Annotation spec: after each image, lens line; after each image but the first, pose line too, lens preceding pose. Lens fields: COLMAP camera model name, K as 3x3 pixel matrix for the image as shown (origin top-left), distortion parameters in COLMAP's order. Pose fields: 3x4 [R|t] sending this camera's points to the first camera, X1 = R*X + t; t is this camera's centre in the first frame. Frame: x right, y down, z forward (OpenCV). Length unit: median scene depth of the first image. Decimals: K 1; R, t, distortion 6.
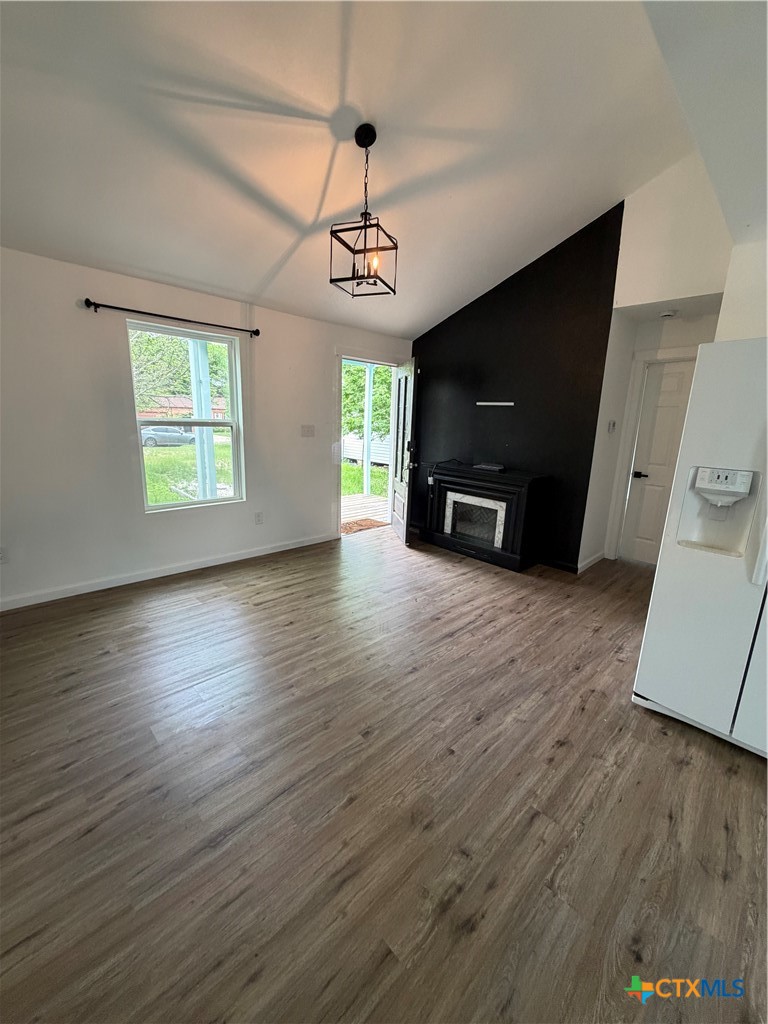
lens RADIAL K [[408.4, 0, 382.5], [0, 408.4, 509.7], [0, 0, 1]] dist [-0.000239, 0.000423]
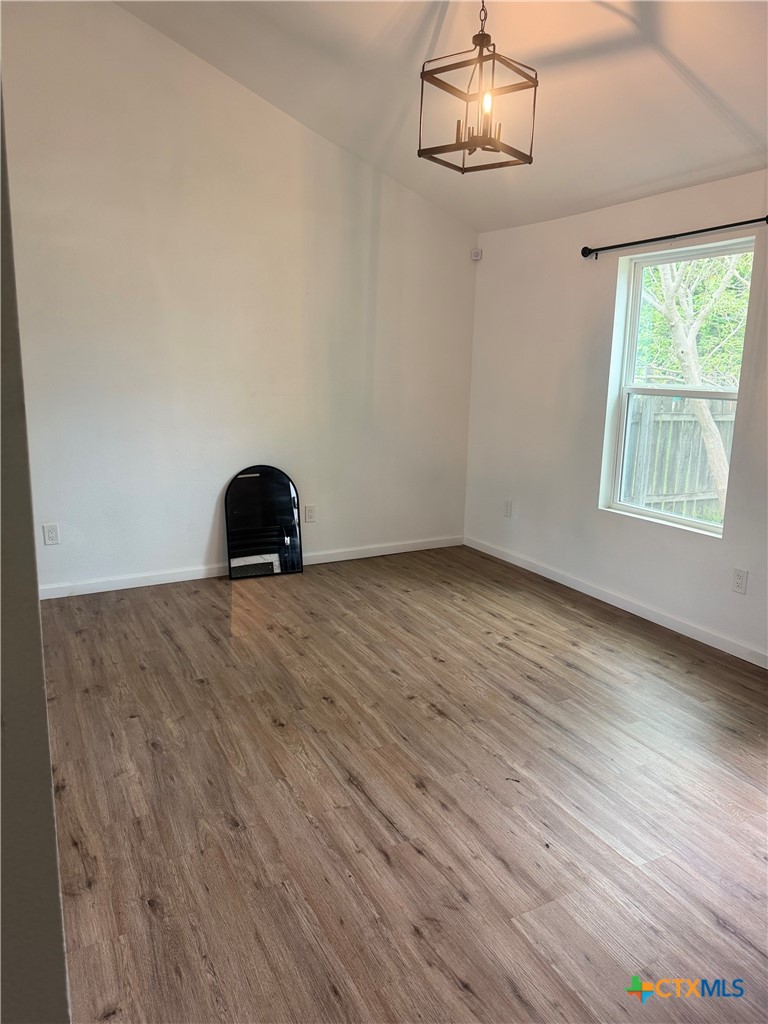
lens RADIAL K [[720.2, 0, 389.4], [0, 720.2, 508.8], [0, 0, 1]] dist [0.058551, -0.076189]
pose [[-0.277550, 0.151421, -0.948703, 1.050192], [-0.240187, 0.945205, 0.221131, -0.253642], [0.930202, 0.289241, -0.225972, 1.237214]]
